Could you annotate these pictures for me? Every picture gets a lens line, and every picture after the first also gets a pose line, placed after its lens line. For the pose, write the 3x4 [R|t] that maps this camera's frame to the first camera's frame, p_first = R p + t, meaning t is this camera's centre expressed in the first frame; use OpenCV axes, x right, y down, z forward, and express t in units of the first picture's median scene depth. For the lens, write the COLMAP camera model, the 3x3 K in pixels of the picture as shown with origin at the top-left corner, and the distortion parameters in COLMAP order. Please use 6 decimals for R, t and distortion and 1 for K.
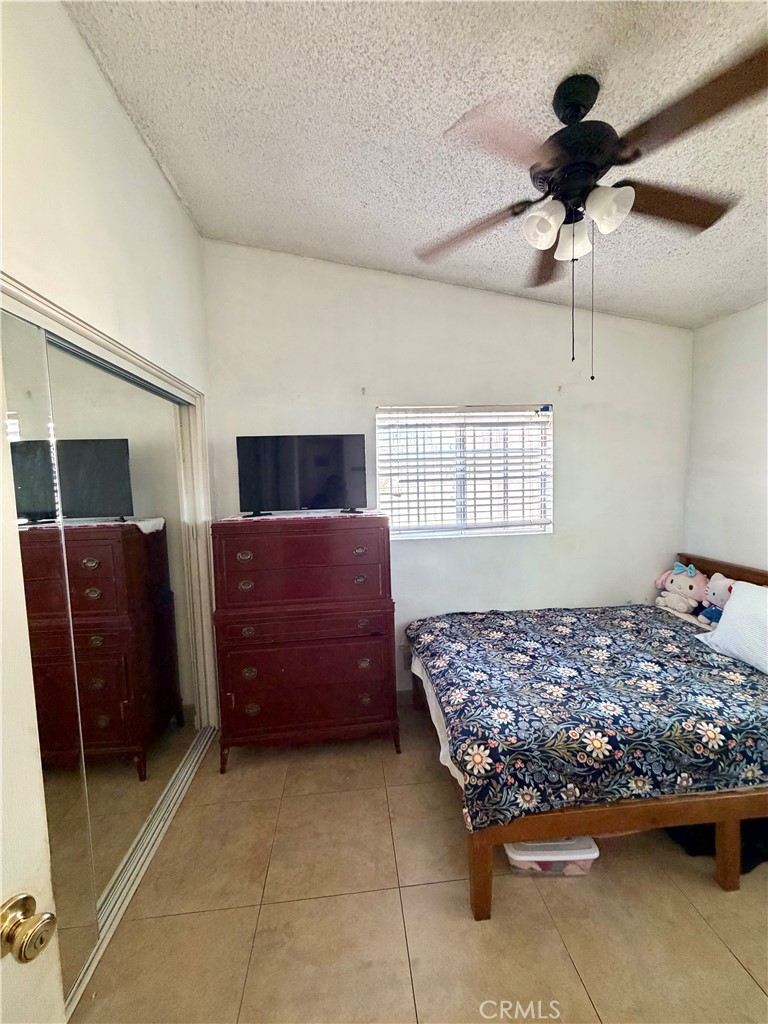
lens RADIAL K [[406.5, 0, 384.0], [0, 406.5, 509.4], [0, 0, 1]] dist [-0.001078, 0.000293]
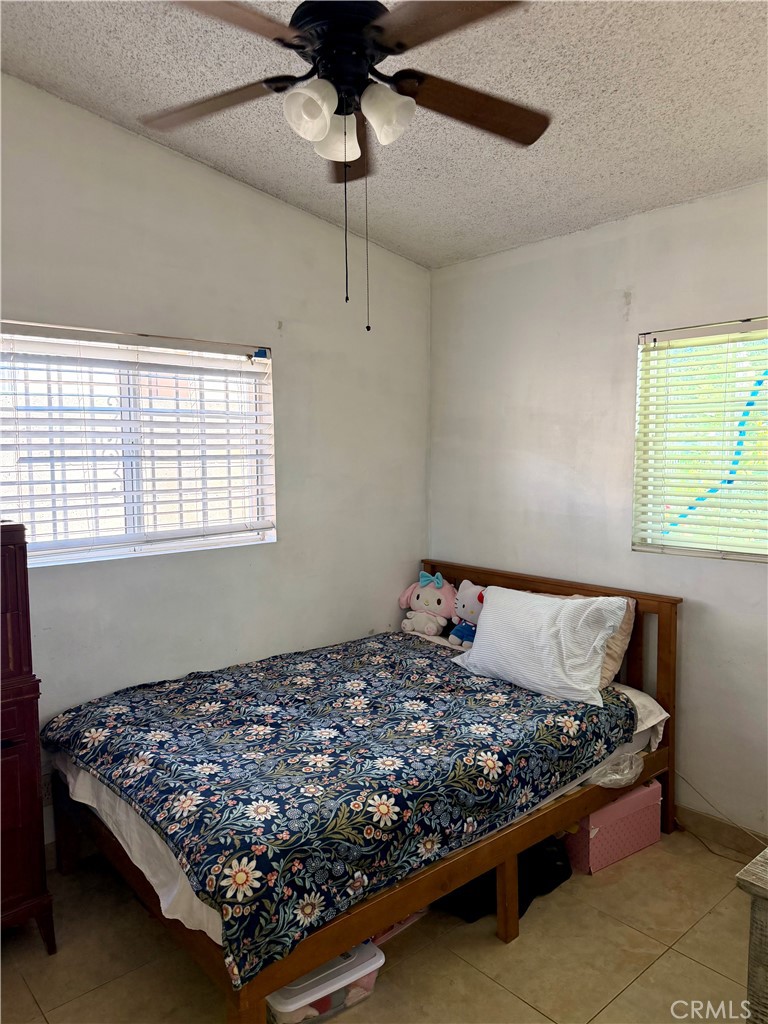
lens RADIAL K [[710.1, 0, 377.0], [0, 710.1, 511.2], [0, 0, 1]] dist [0.131168, -0.250141]
pose [[0.816250, -0.027346, 0.577052, -0.185897], [0.029085, 0.999558, 0.006226, 0.008903], [-0.576967, 0.011702, 0.816684, -0.074733]]
